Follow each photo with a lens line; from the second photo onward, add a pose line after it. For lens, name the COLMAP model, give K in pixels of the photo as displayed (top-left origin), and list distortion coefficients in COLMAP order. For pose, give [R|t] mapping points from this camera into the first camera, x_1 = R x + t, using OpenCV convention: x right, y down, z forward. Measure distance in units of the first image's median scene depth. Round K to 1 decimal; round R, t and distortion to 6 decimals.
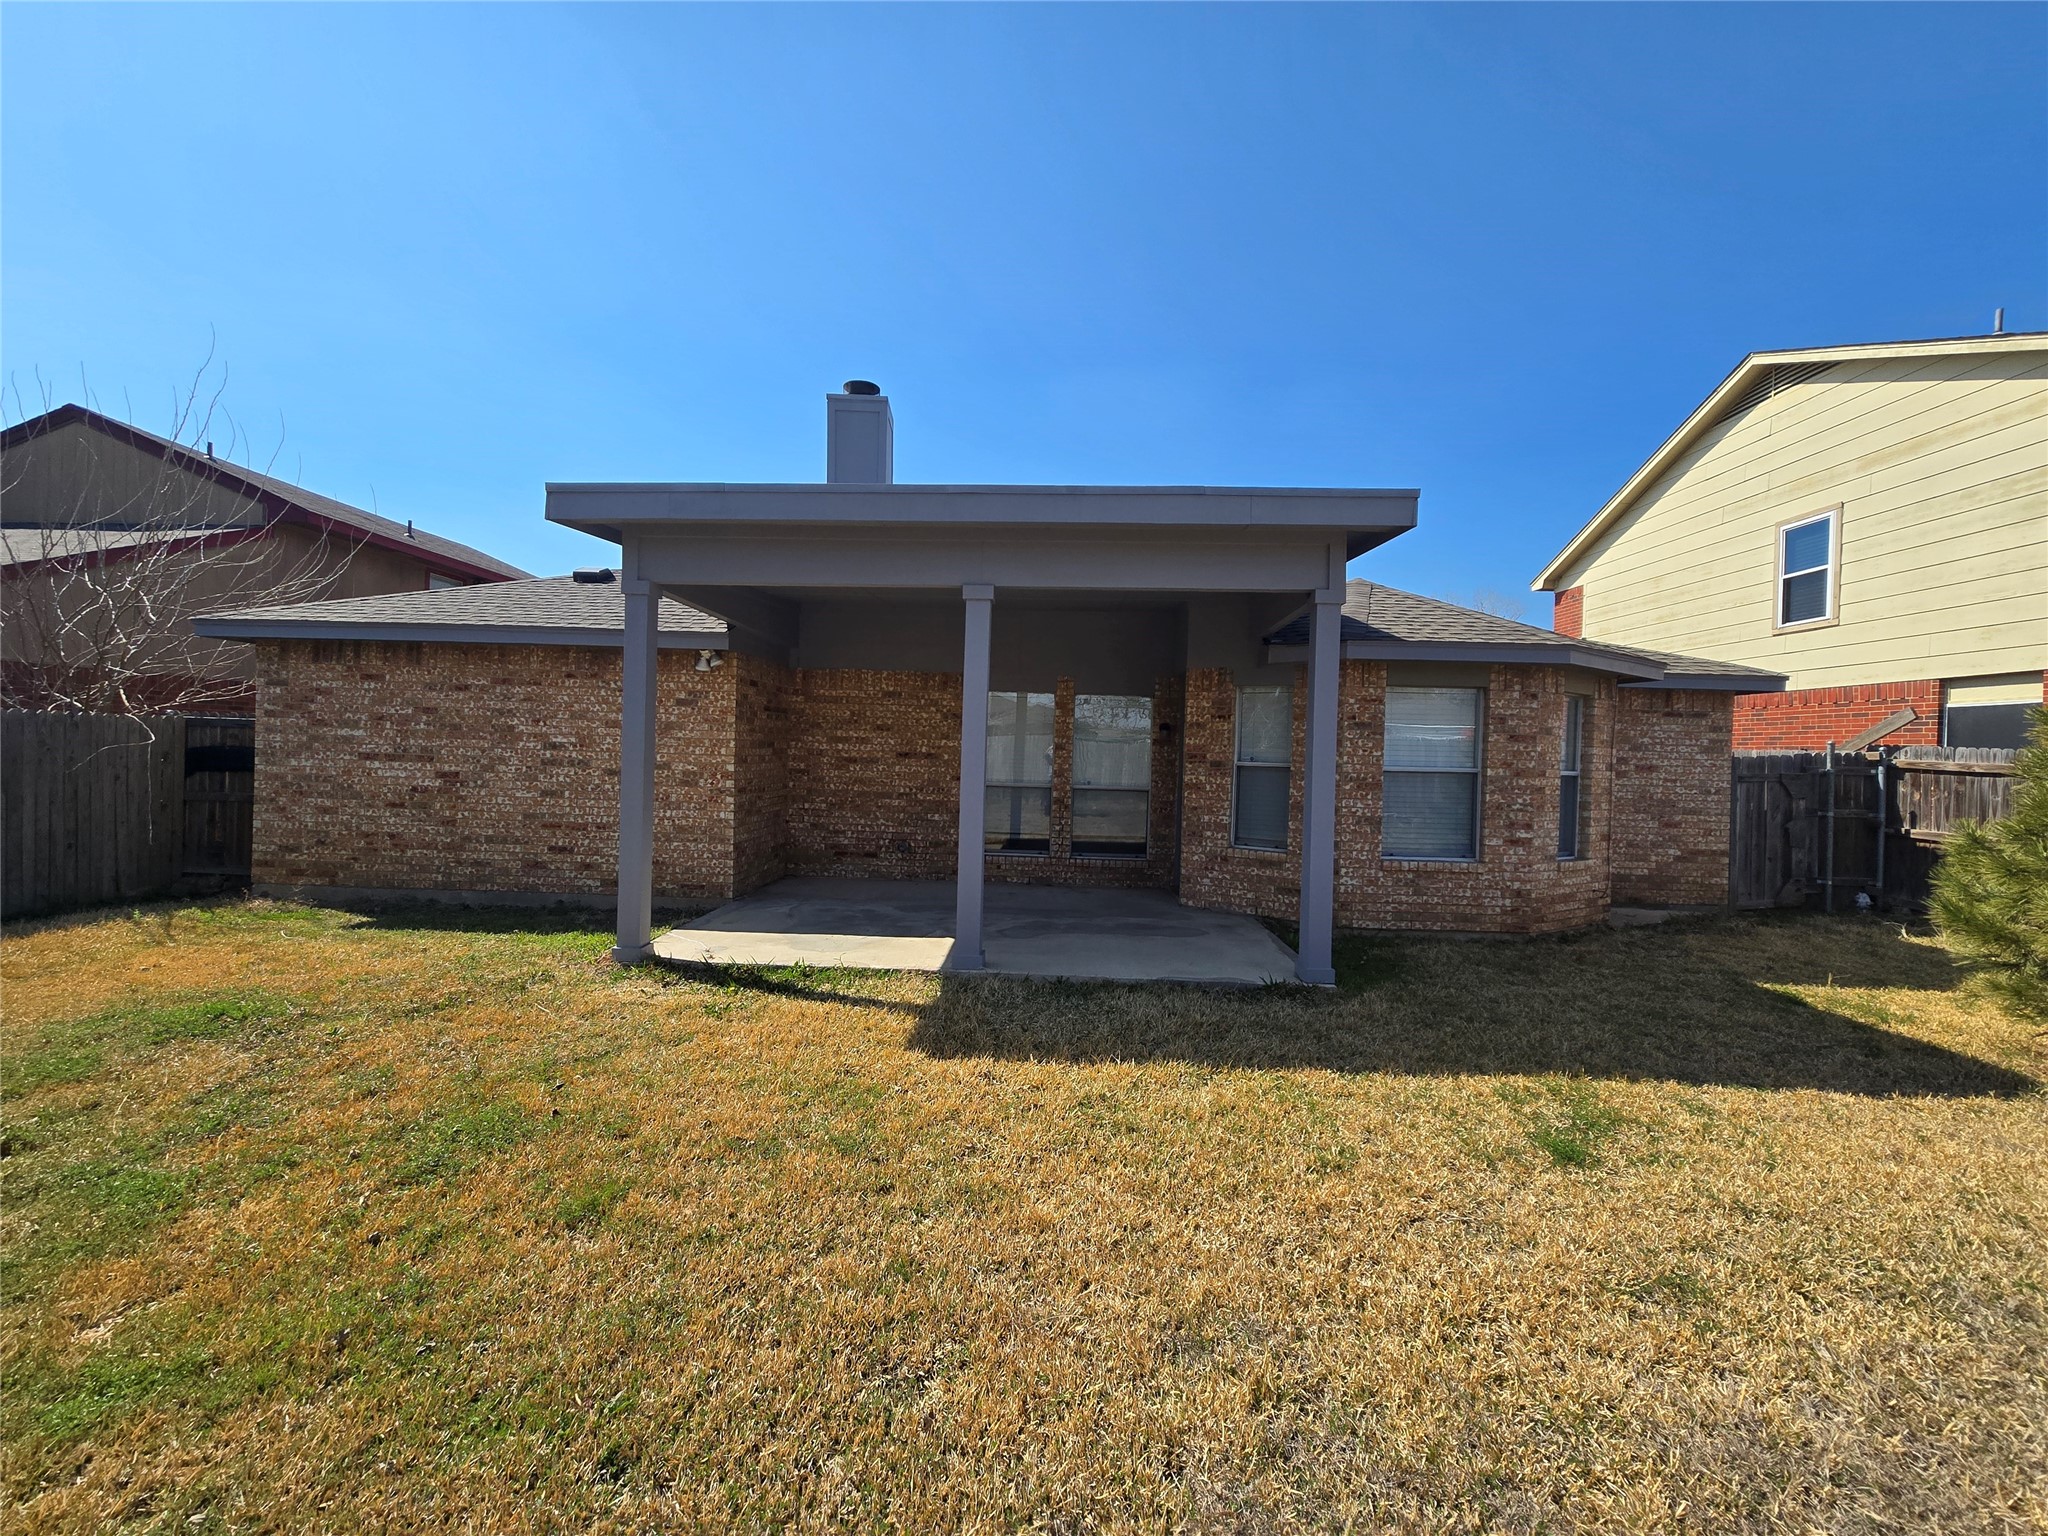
lens RADIAL K [[838.7, 0, 1028.2], [0, 838.7, 759.1], [0, 0, 1]] dist [-0.001299, 0.001124]
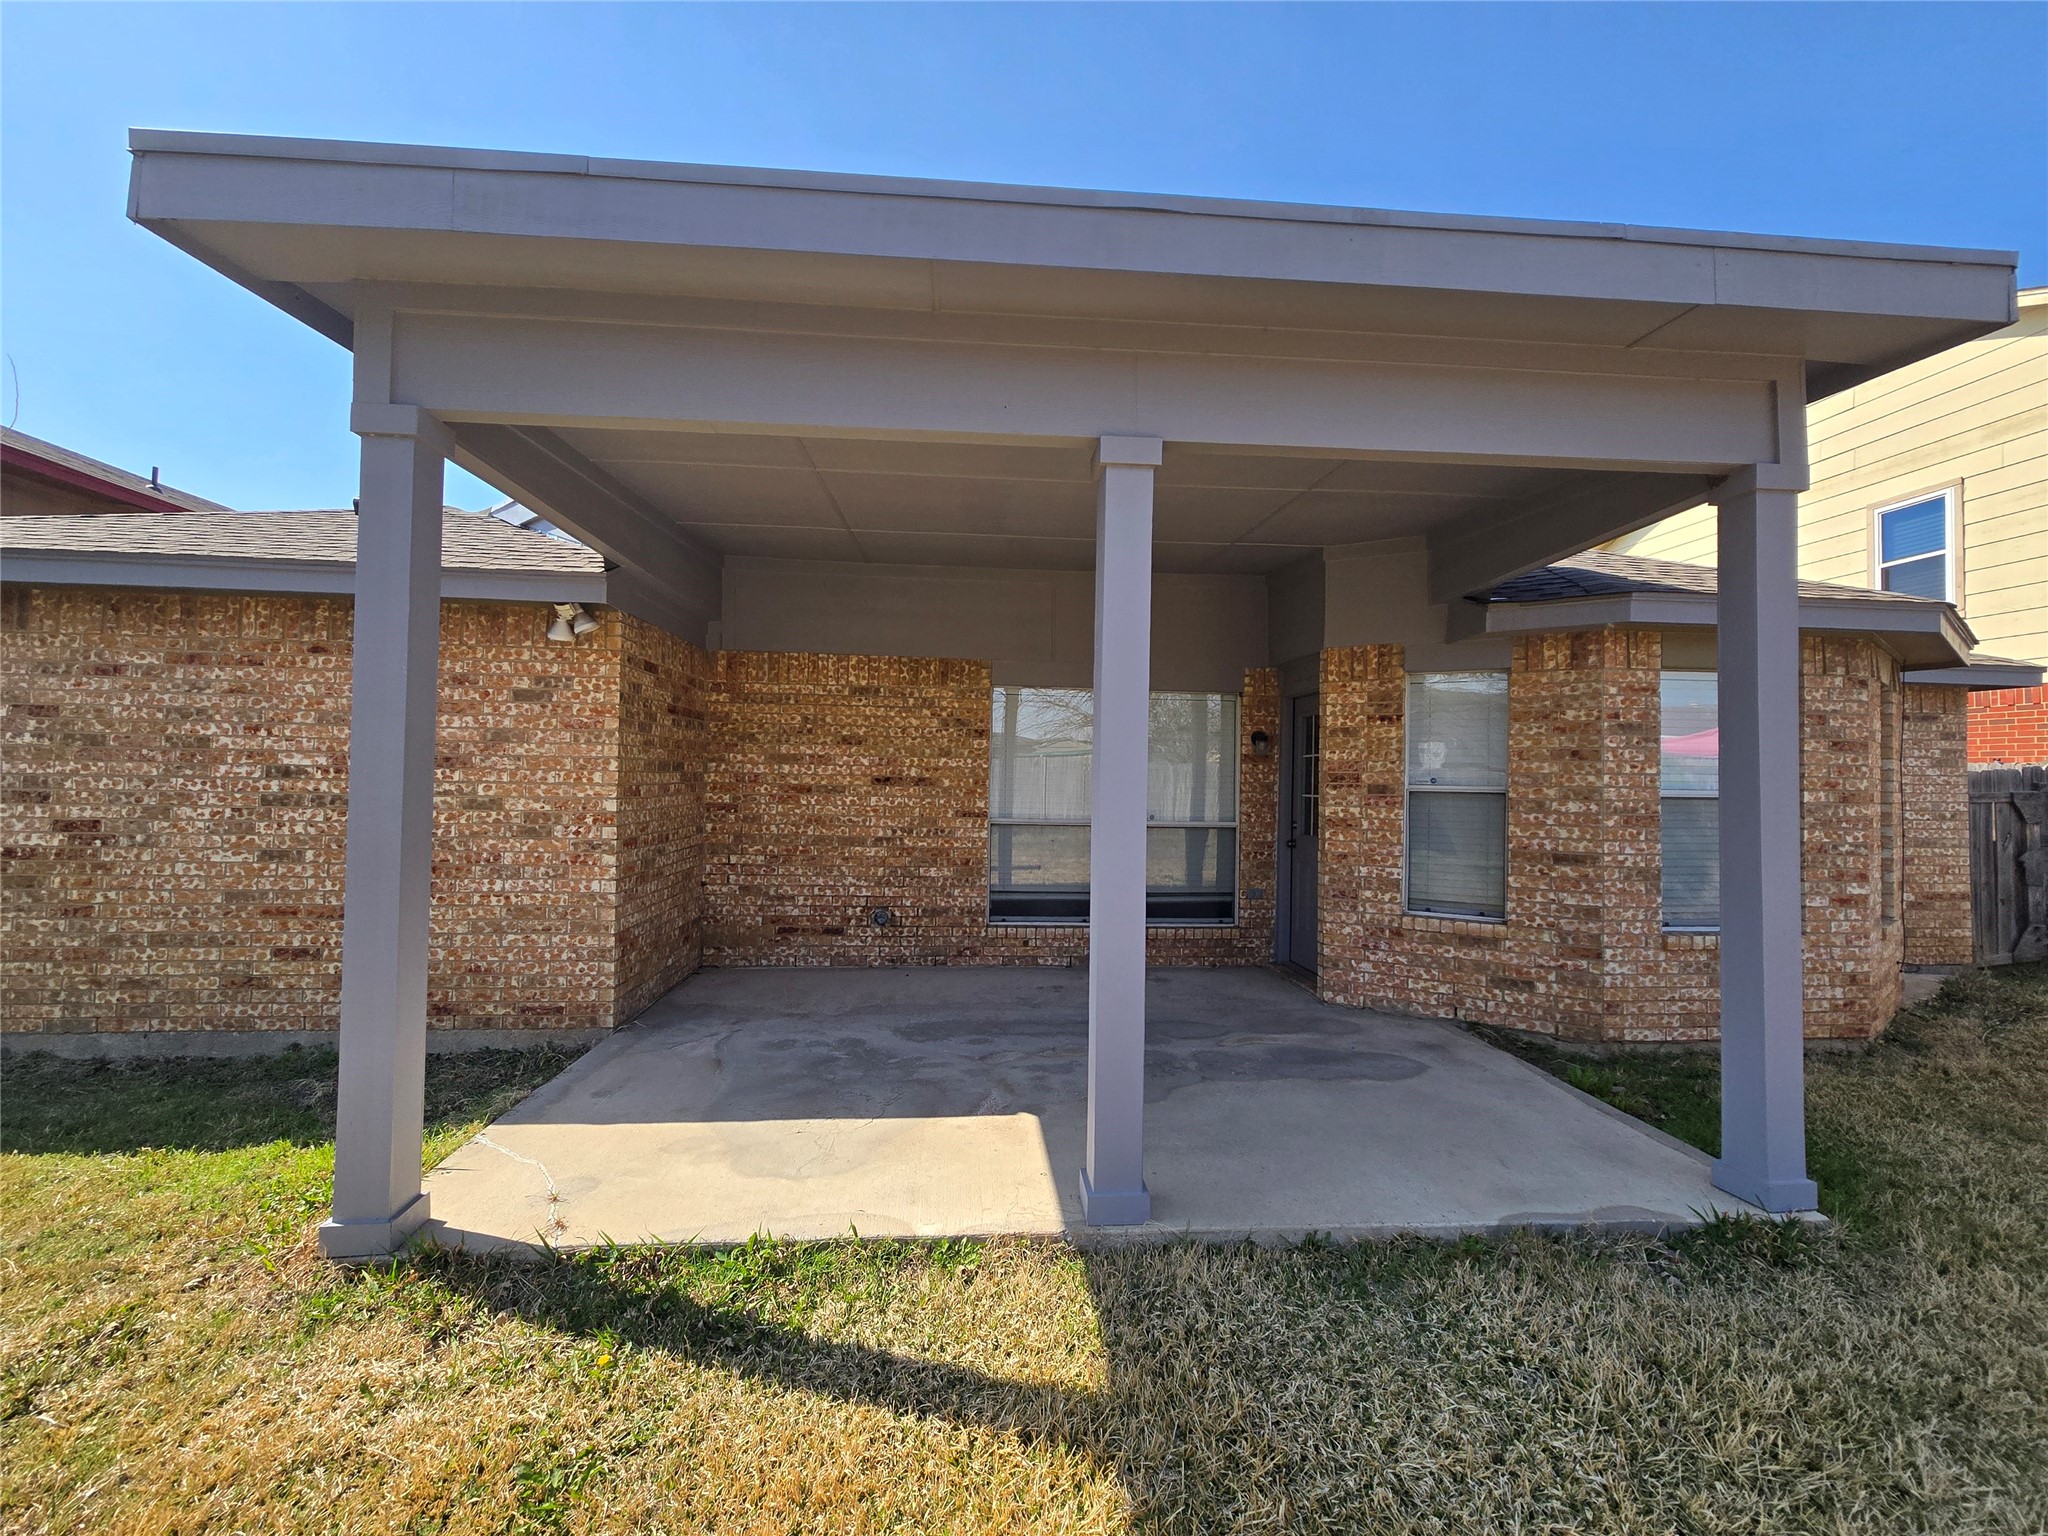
lens RADIAL K [[838.7, 0, 1028.2], [0, 838.7, 759.1], [0, 0, 1]] dist [-0.001299, 0.001124]
pose [[0.993506, -0.008092, 0.113493, -0.127865], [0.011277, 0.999560, -0.027445, -0.002869], [-0.113221, 0.028547, 0.993160, 0.374811]]
